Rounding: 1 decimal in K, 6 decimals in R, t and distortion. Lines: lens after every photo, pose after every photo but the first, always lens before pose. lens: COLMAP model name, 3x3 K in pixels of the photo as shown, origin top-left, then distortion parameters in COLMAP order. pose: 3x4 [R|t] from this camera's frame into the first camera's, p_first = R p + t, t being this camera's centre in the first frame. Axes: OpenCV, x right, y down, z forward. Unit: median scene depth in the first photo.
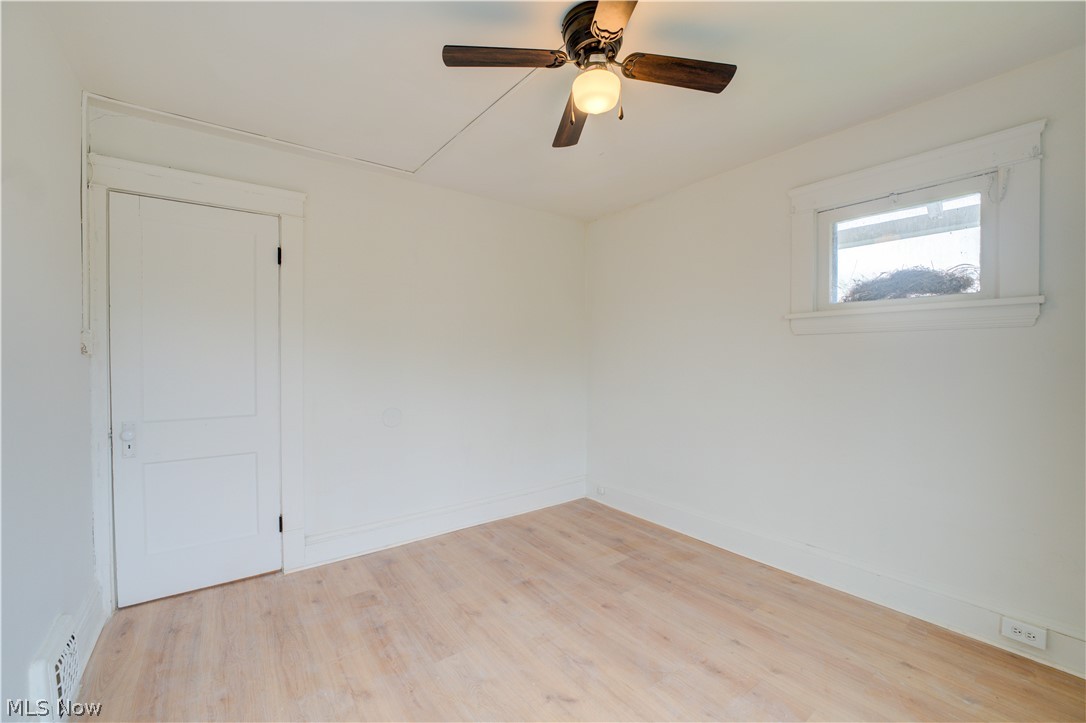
lens RADIAL K [[437.9, 0, 540.9], [0, 437.9, 364.3], [0, 0, 1]] dist [-0.028182, 0.004264]
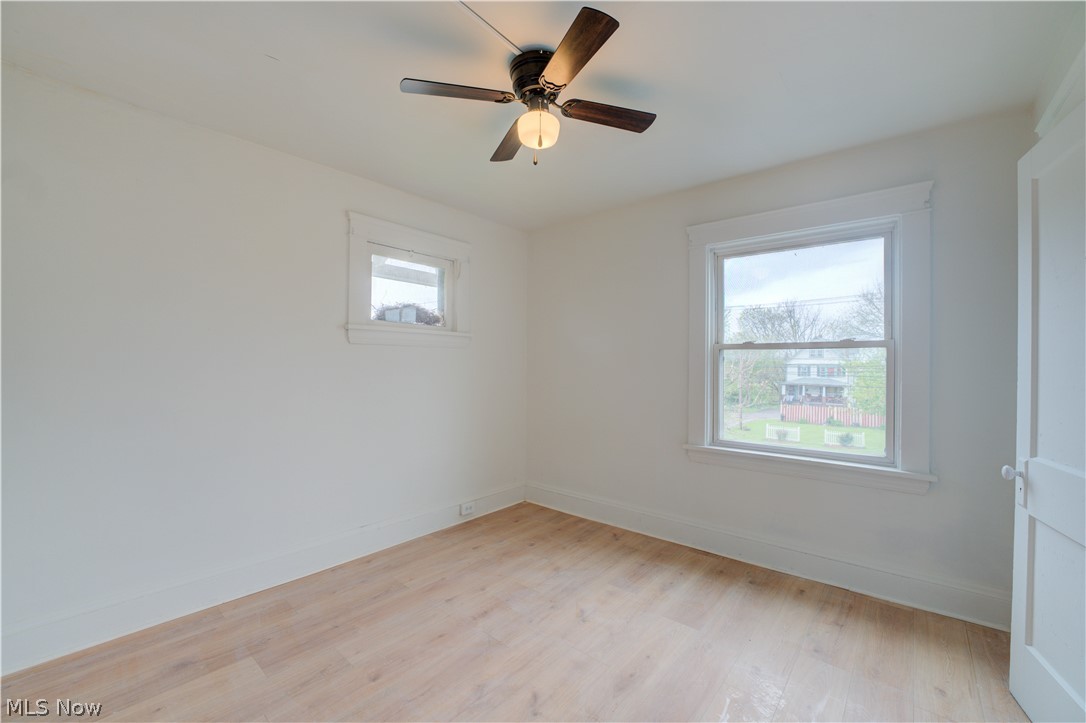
lens RADIAL K [[437.9, 0, 540.9], [0, 437.9, 364.3], [0, 0, 1]] dist [-0.028182, 0.004264]
pose [[-0.212184, 0.000176, 0.977230, -0.670843], [0.007957, 0.999967, 0.001547, -0.013748], [-0.977197, 0.008104, -0.212178, 0.850801]]
